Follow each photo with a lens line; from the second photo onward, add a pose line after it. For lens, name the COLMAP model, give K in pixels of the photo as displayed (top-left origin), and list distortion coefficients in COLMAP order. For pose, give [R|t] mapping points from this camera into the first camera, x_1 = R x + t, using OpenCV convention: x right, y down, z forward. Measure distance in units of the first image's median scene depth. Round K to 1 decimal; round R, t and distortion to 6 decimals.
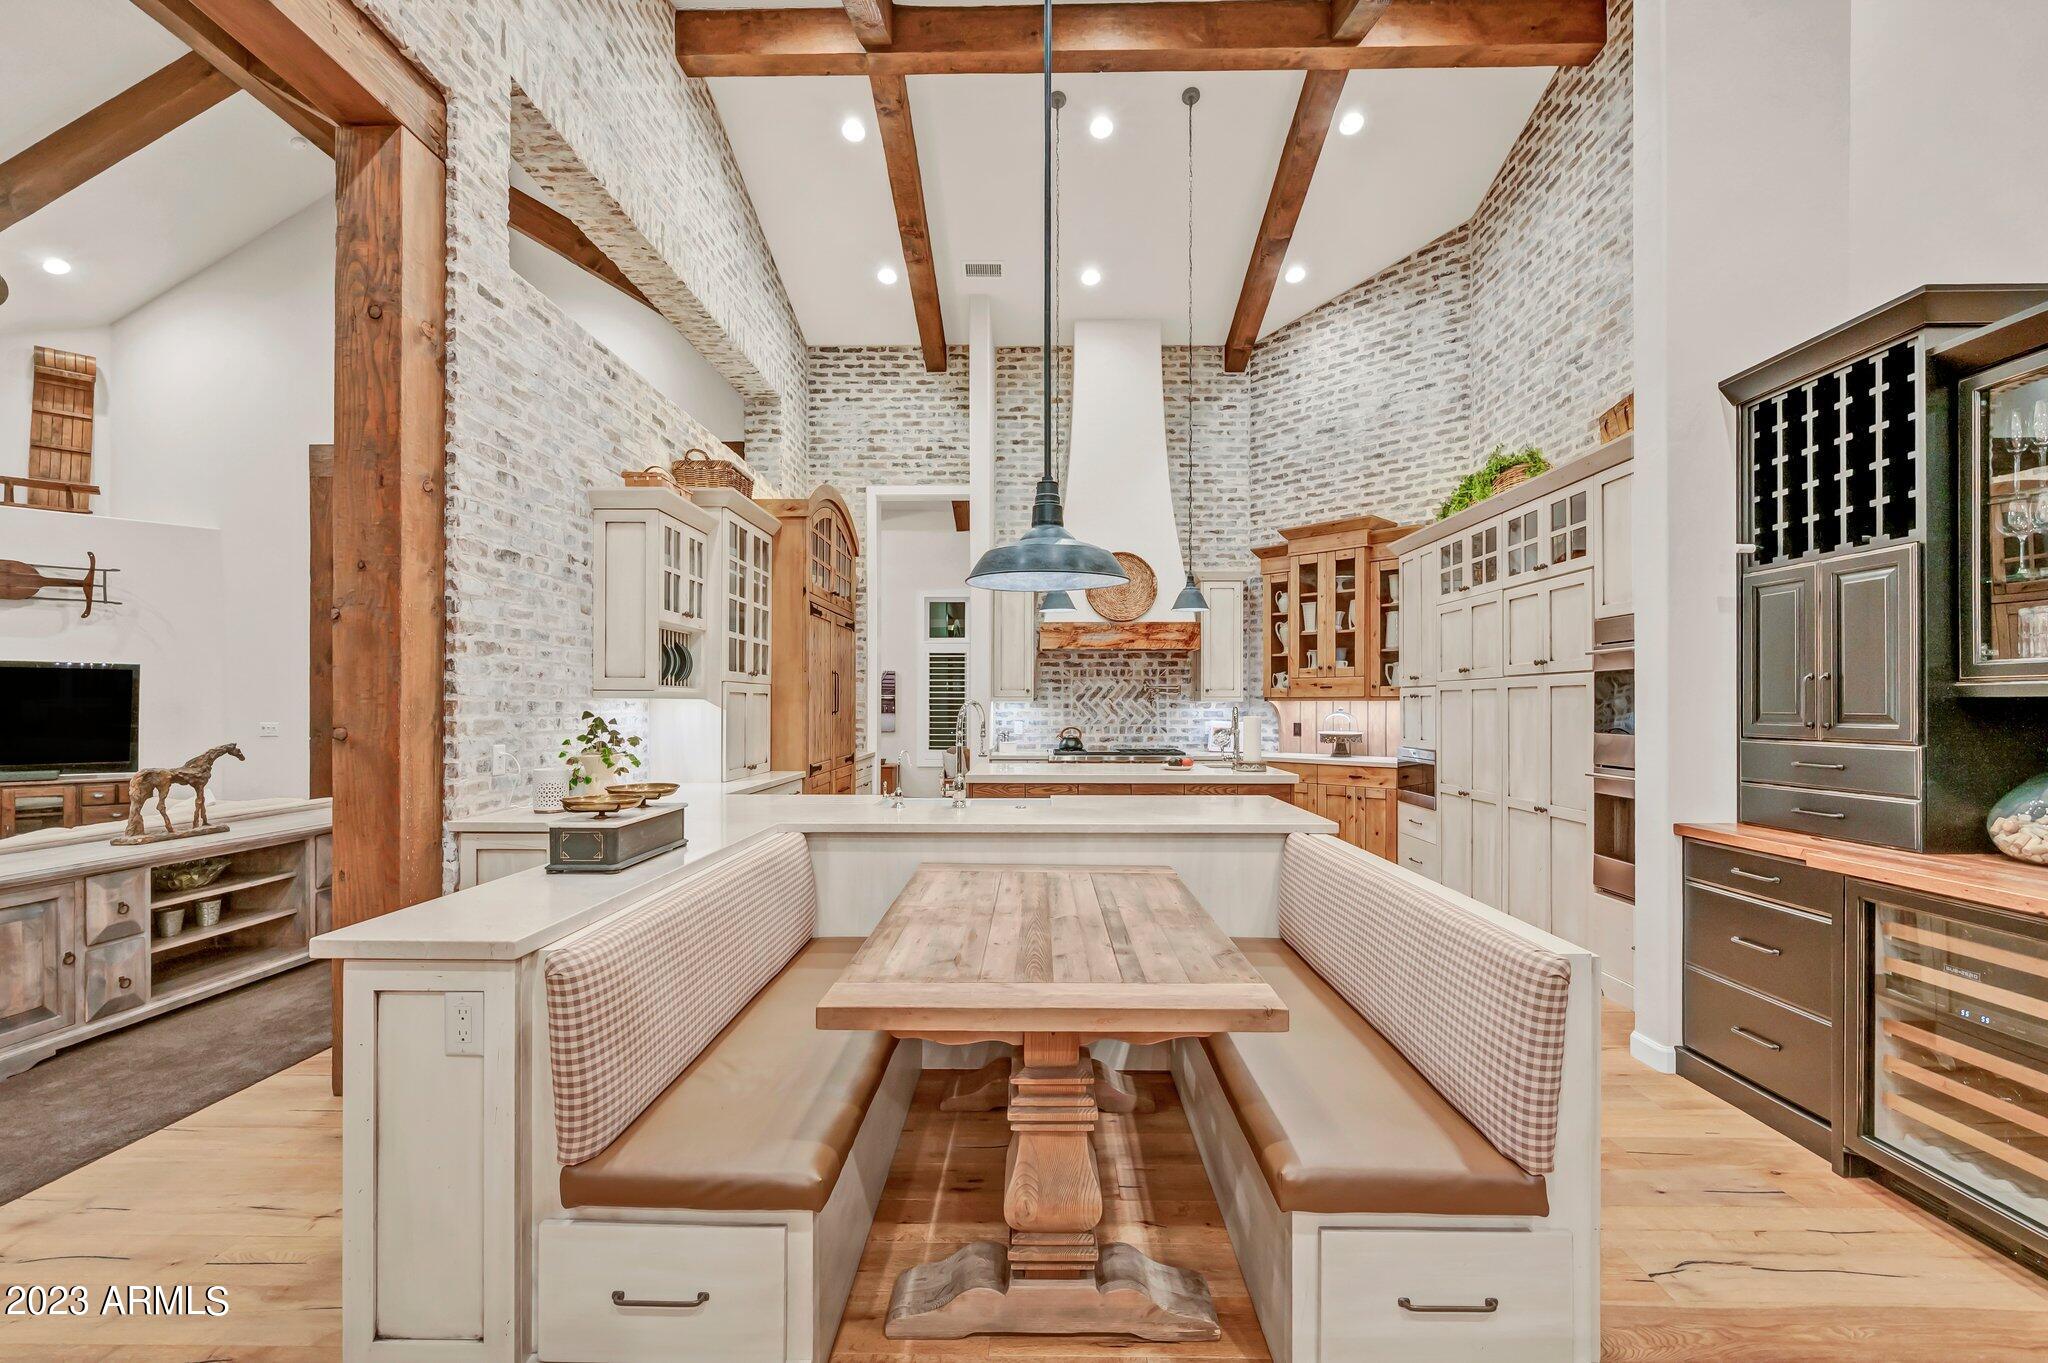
lens RADIAL K [[879.7, 0, 1025.9], [0, 879.7, 706.8], [0, 0, 1]] dist [-0.001017, -0.000955]
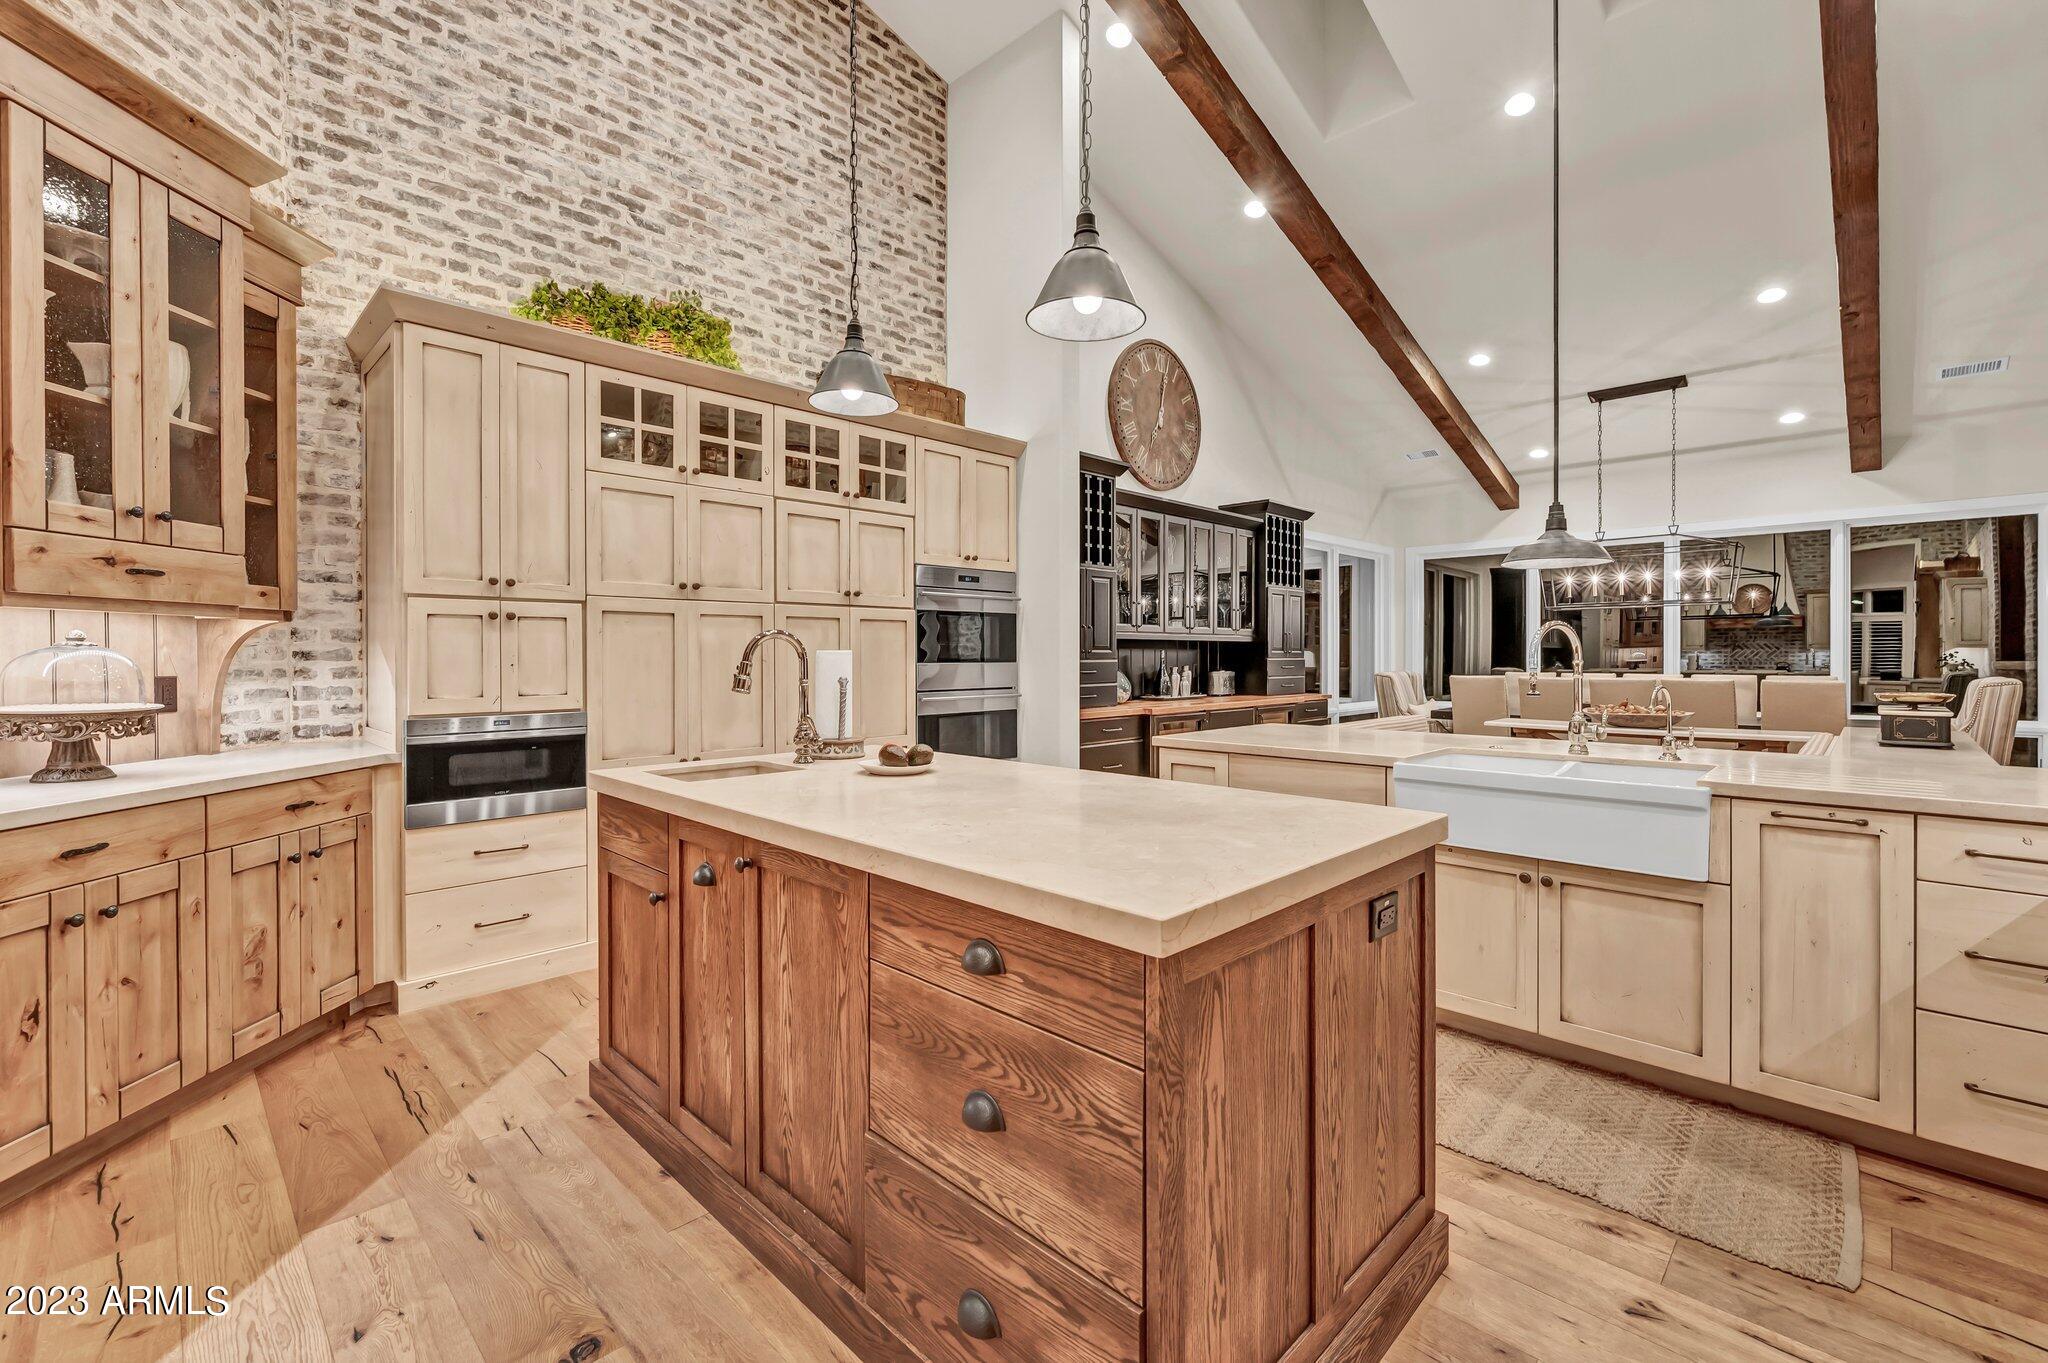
lens RADIAL K [[877.6, 0, 1019.2], [0, 877.6, 659.6], [0, 0, 1]] dist [-0.001607, -0.000223]
pose [[-0.724122, -0.001583, 0.689670, -0.127864], [0.003774, 0.999973, 0.006258, 0.009937], [-0.689661, 0.007134, -0.724097, 0.958577]]
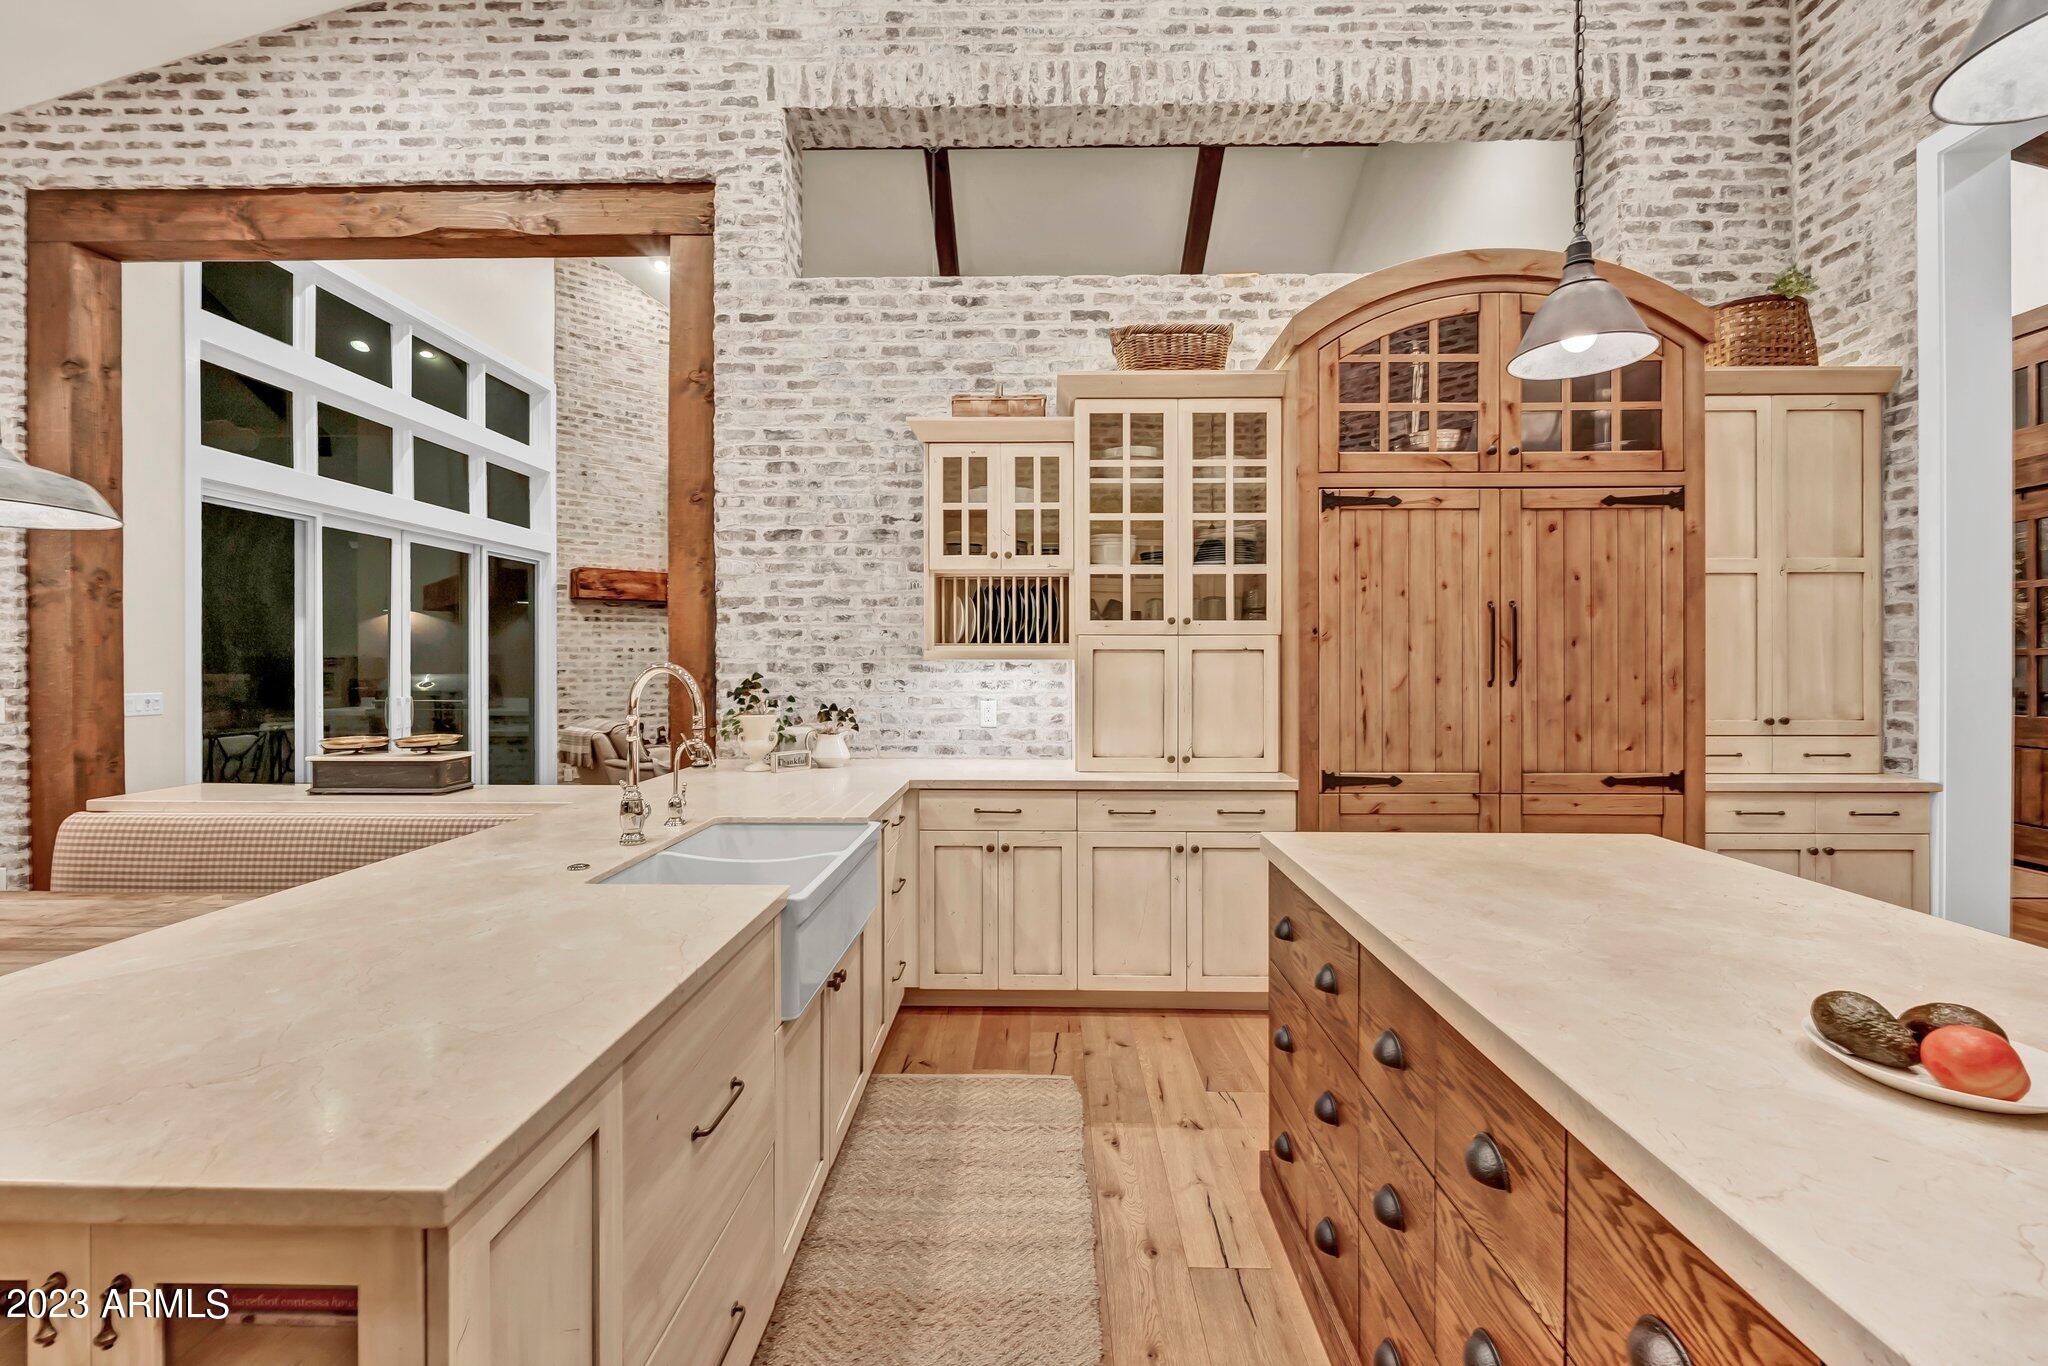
lens RADIAL K [[877.6, 0, 1019.2], [0, 877.6, 661.1], [0, 0, 1]] dist [-0.001607, -0.000223]
pose [[-0.002465, 0.000820, -0.999997, 0.255355], [-0.002297, 0.999997, 0.000826, -0.005015], [0.999994, 0.002299, -0.002463, 0.620465]]
